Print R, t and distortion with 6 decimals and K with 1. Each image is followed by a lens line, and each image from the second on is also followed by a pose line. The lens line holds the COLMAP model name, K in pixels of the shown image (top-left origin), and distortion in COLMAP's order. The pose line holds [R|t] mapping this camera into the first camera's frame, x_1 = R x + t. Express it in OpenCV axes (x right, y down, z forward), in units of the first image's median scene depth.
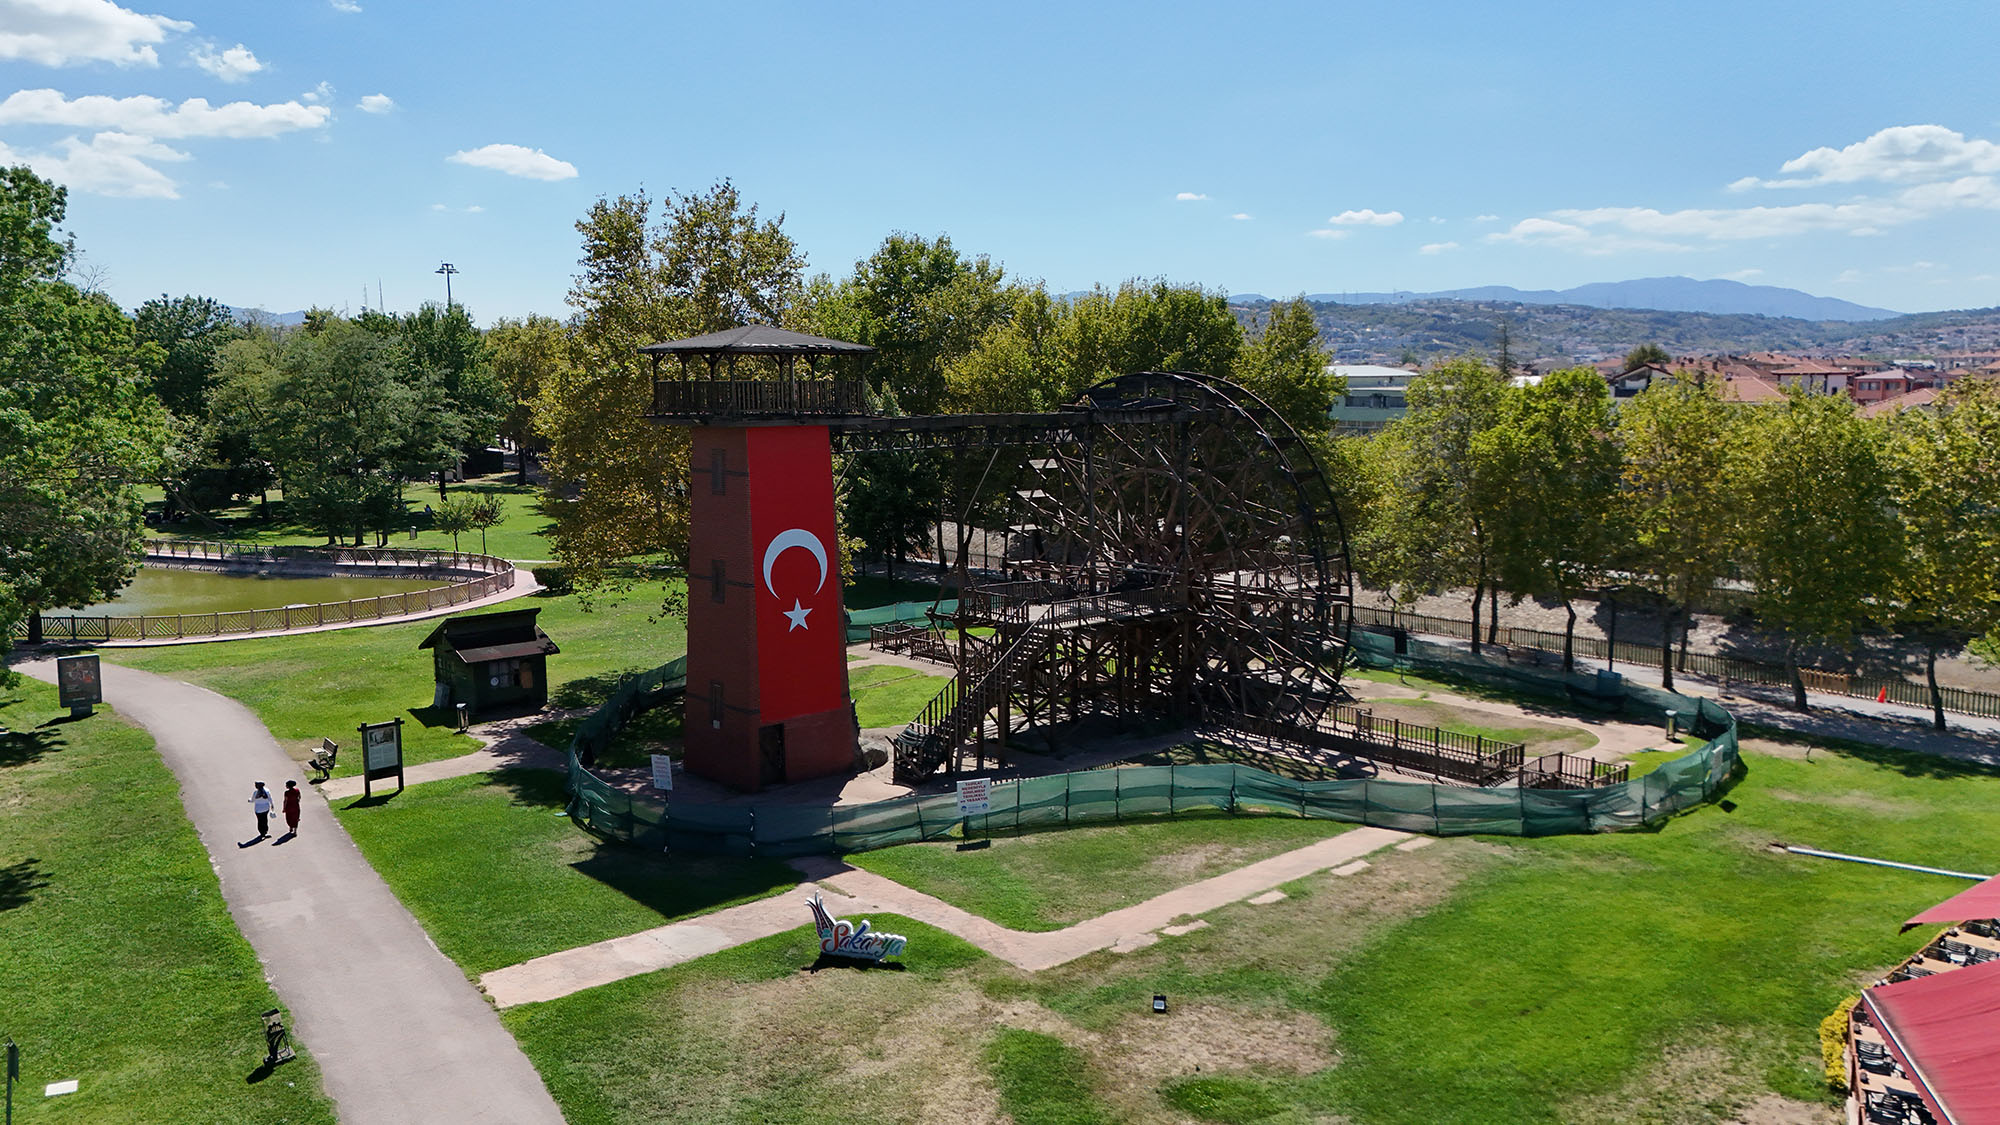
lens RADIAL K [[1473.9, 0, 1005.3], [0, 1473.9, 563.5], [0, 0, 1]] dist [0.055106, -0.055574]
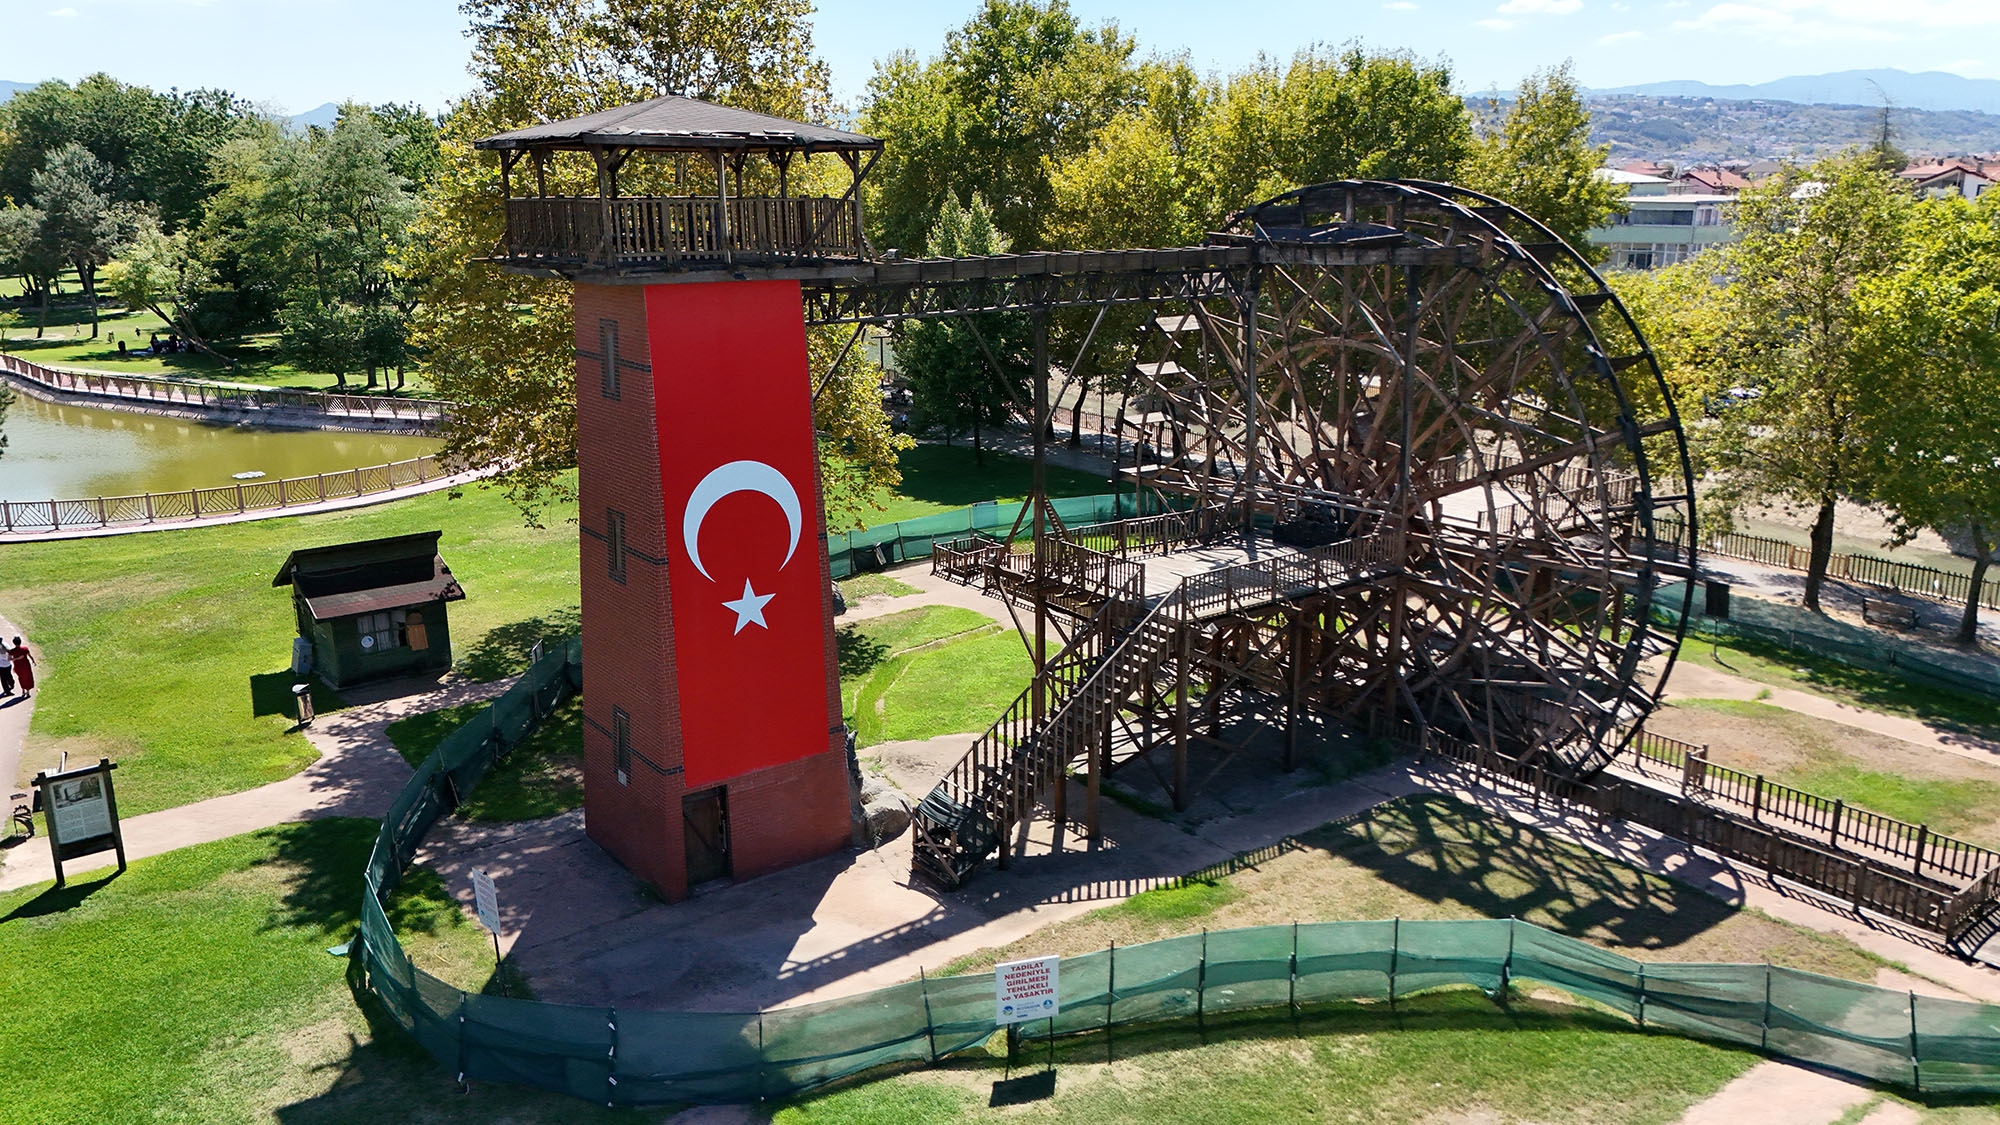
lens RADIAL K [[1473.9, 0, 1005.3], [0, 1473.9, 563.5], [0, 0, 1]] dist [0.055106, -0.055574]
pose [[0.995676, 0.023889, -0.089767, 0.012363], [-0.012360, 0.991844, 0.126859, -0.051046], [0.092065, -0.125201, 0.987851, 0.378330]]
